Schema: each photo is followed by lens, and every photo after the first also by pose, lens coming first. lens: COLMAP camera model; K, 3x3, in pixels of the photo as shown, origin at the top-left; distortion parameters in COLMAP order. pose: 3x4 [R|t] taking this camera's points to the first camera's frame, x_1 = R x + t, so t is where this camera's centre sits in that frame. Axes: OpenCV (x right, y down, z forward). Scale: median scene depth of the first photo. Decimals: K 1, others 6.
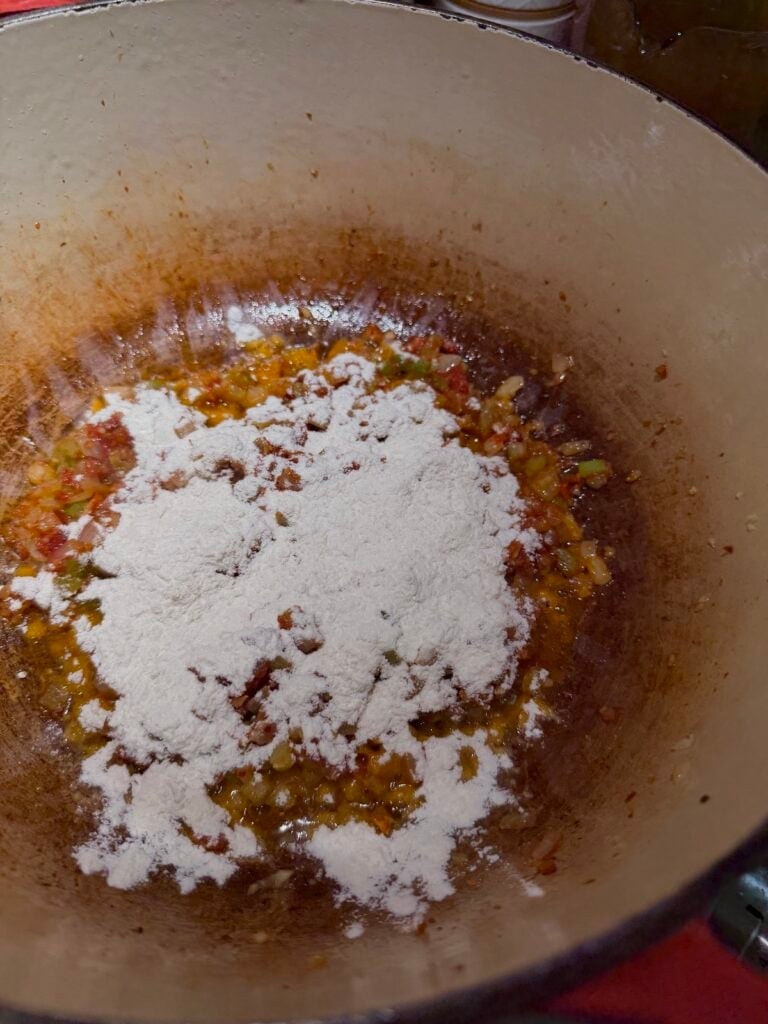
lens RADIAL K [[766.5, 0, 384.0], [0, 766.5, 512.0], [0, 0, 1]] dist [-0.037499, 0.014435]
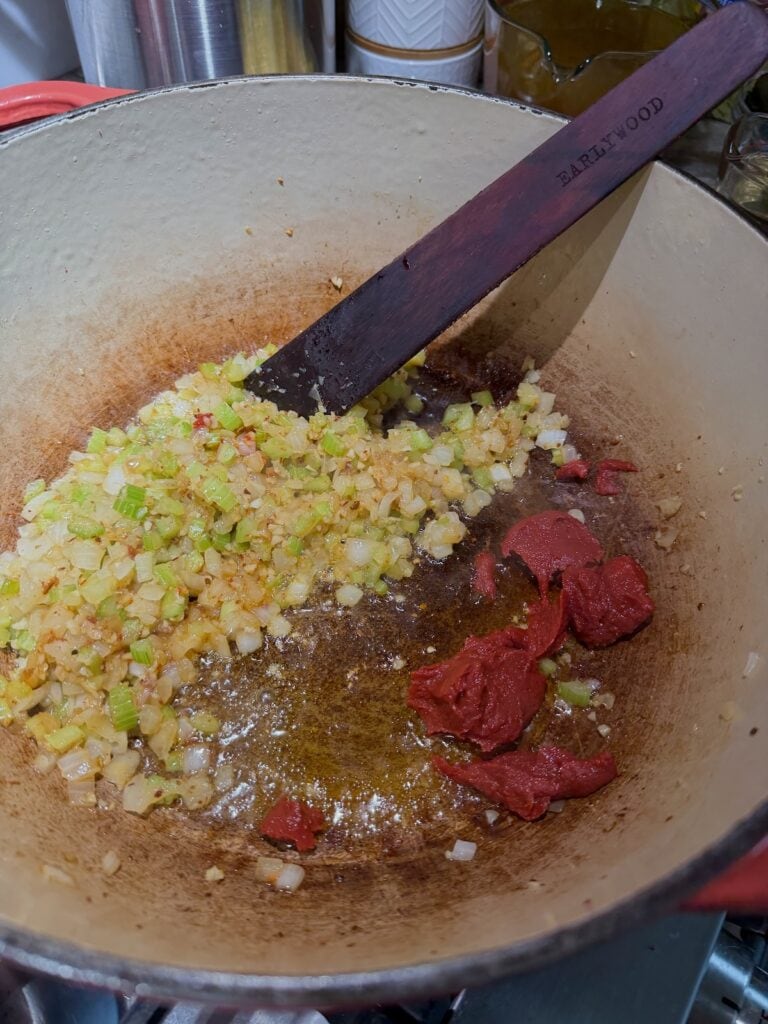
lens RADIAL K [[755.8, 0, 372.6], [0, 755.8, 513.1], [0, 0, 1]] dist [0.004622, -0.035244]
pose [[0.987426, -0.147382, 0.057162, -0.099485], [0.148442, 0.988811, -0.014730, -0.015879], [-0.054351, 0.023030, 0.998256, -0.080692]]
